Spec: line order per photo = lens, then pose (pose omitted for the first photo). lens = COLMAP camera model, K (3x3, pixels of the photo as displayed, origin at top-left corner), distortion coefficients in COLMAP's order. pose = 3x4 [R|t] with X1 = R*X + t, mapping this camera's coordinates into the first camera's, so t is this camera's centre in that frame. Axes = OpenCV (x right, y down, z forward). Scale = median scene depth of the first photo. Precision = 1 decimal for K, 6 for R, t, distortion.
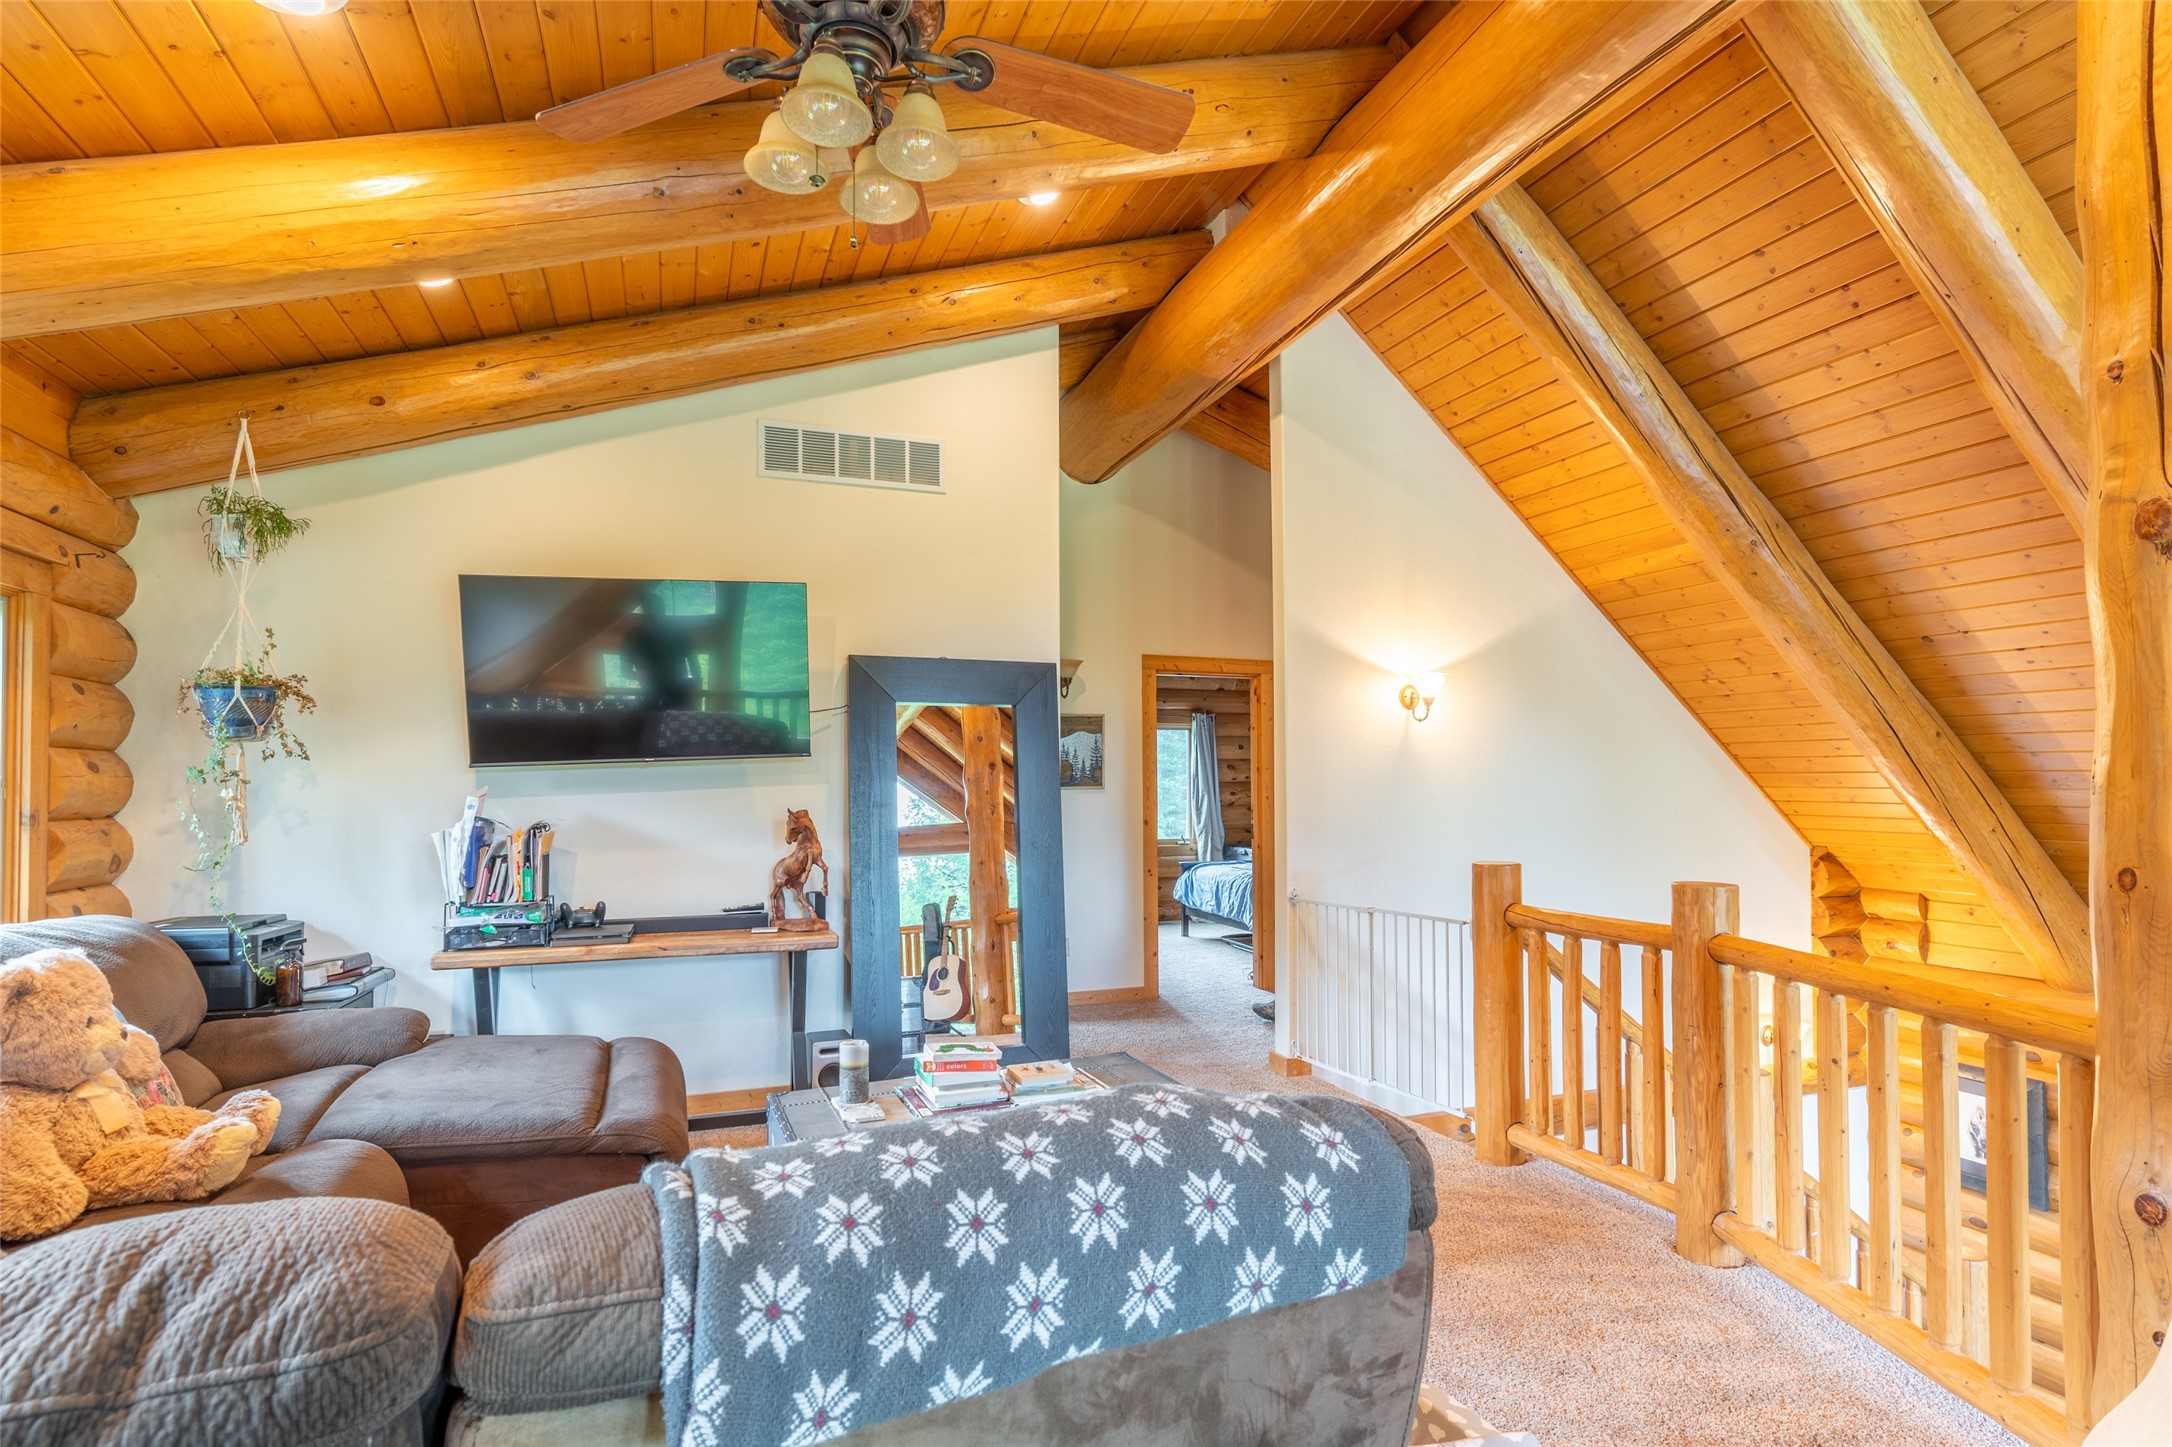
lens RADIAL K [[1039.7, 0, 1079.1], [0, 1039.7, 756.4], [0, 0, 1]] dist [0.001030, 0.000353]
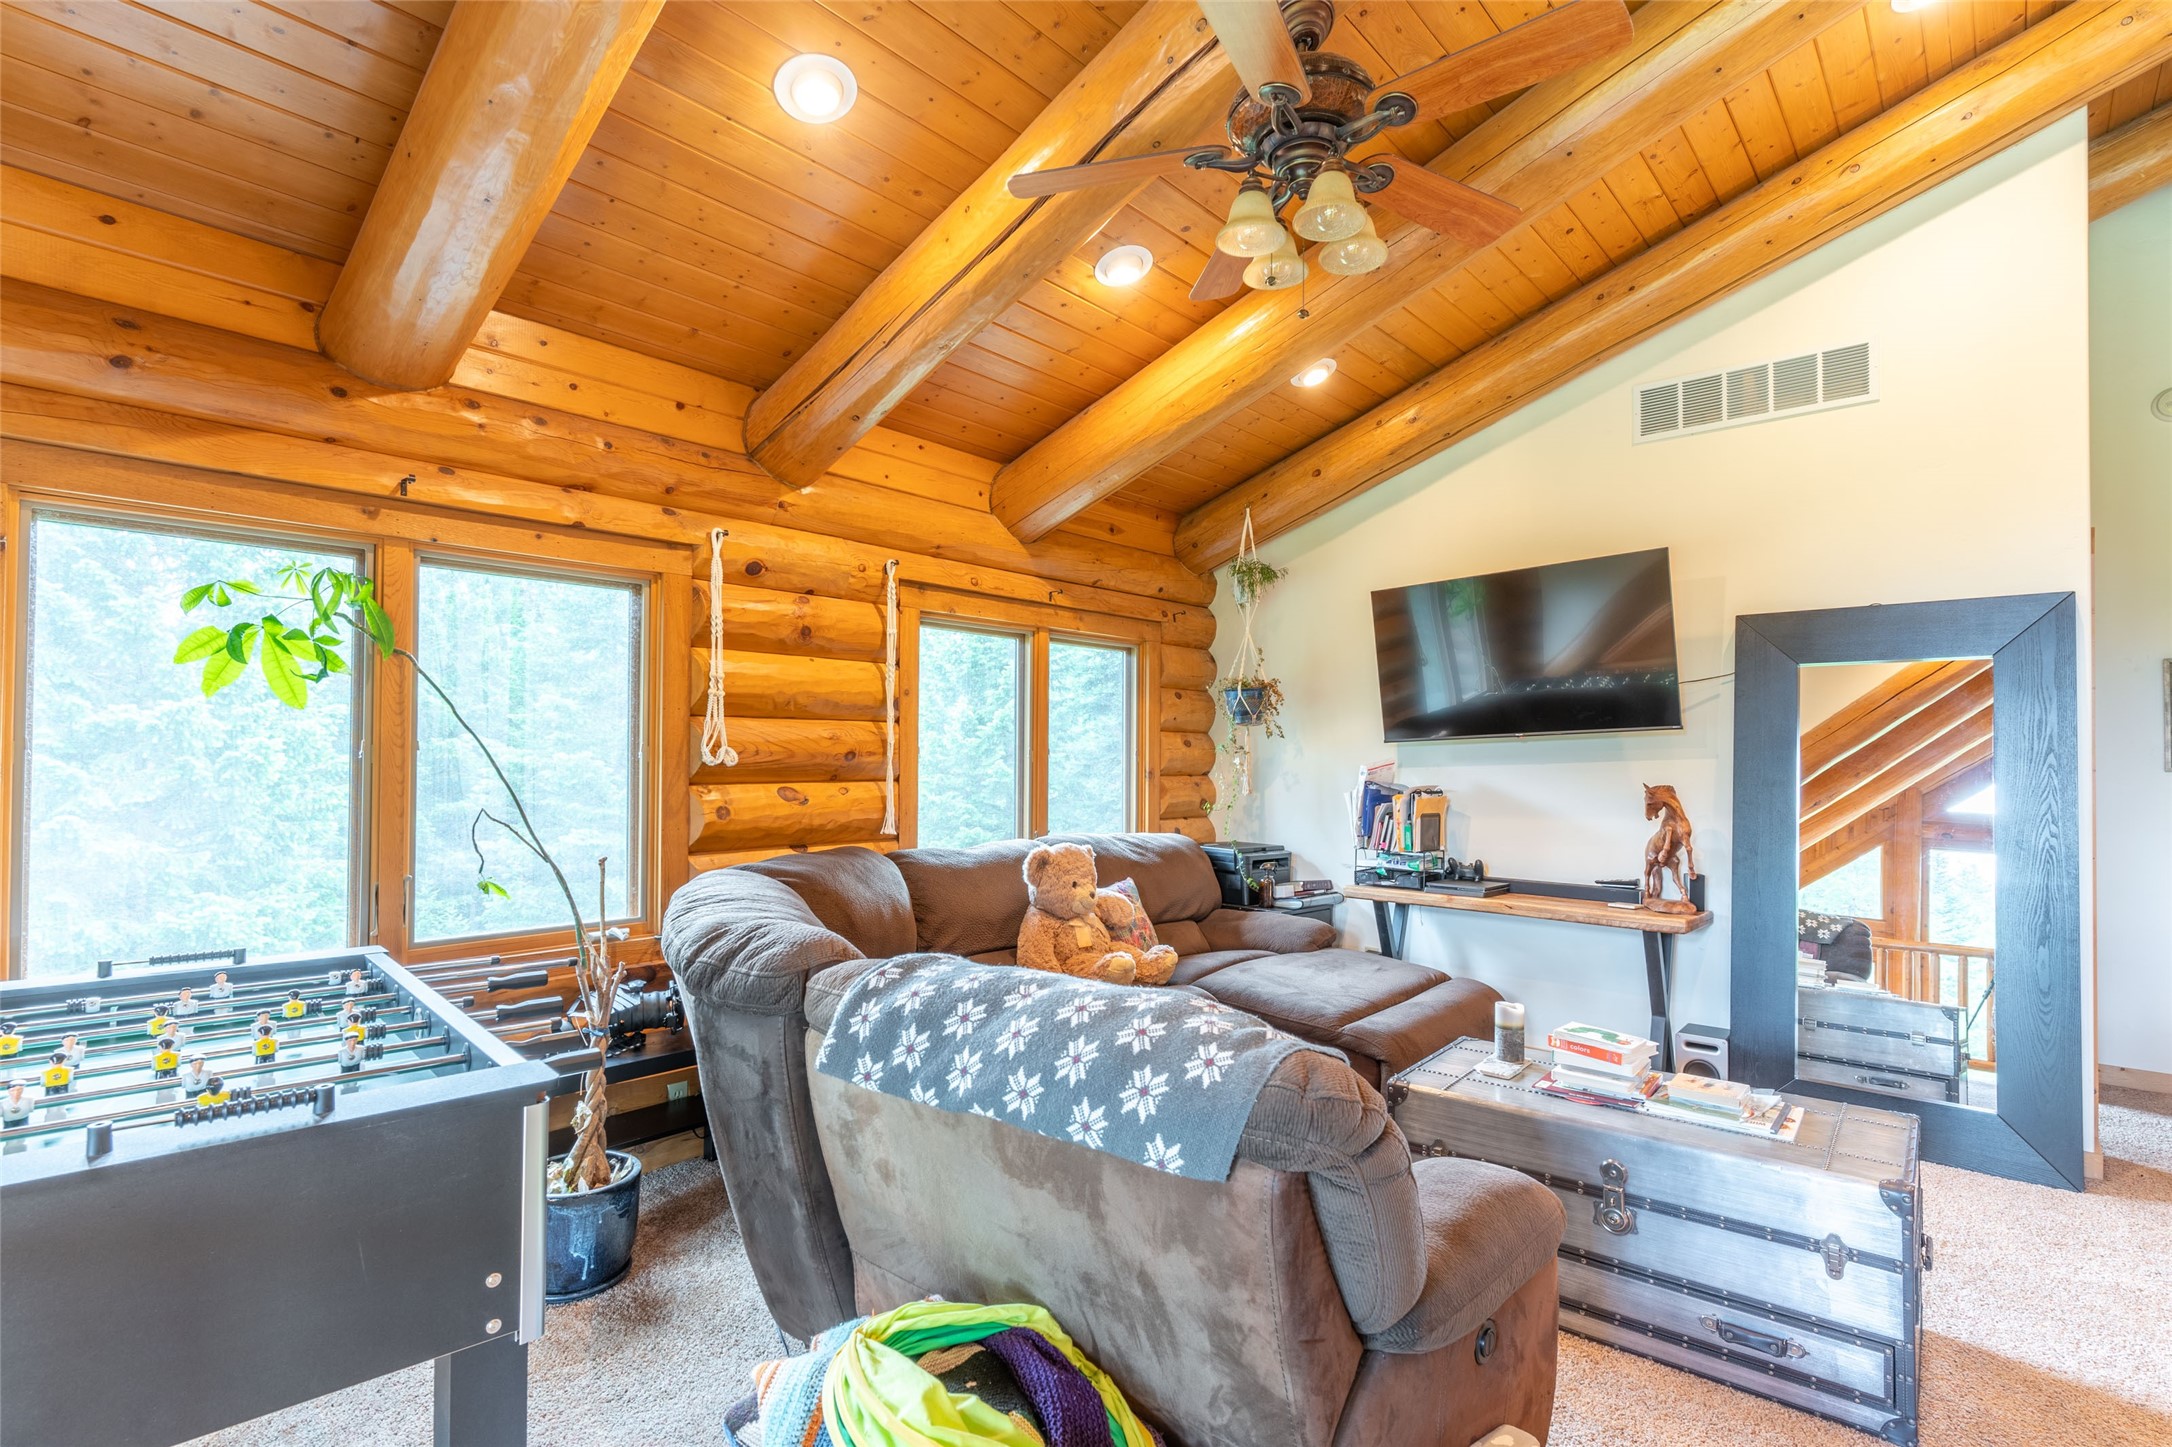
lens RADIAL K [[1037.0, 0, 1092.0], [0, 1037.0, 730.0], [0, 0, 1]] dist [-0.000008, -0.000244]
pose [[0.467348, -0.014701, -0.883951, 0.385782], [0.015316, 0.999846, -0.008531, 0.000975], [0.883941, -0.009552, 0.467501, 0.106097]]
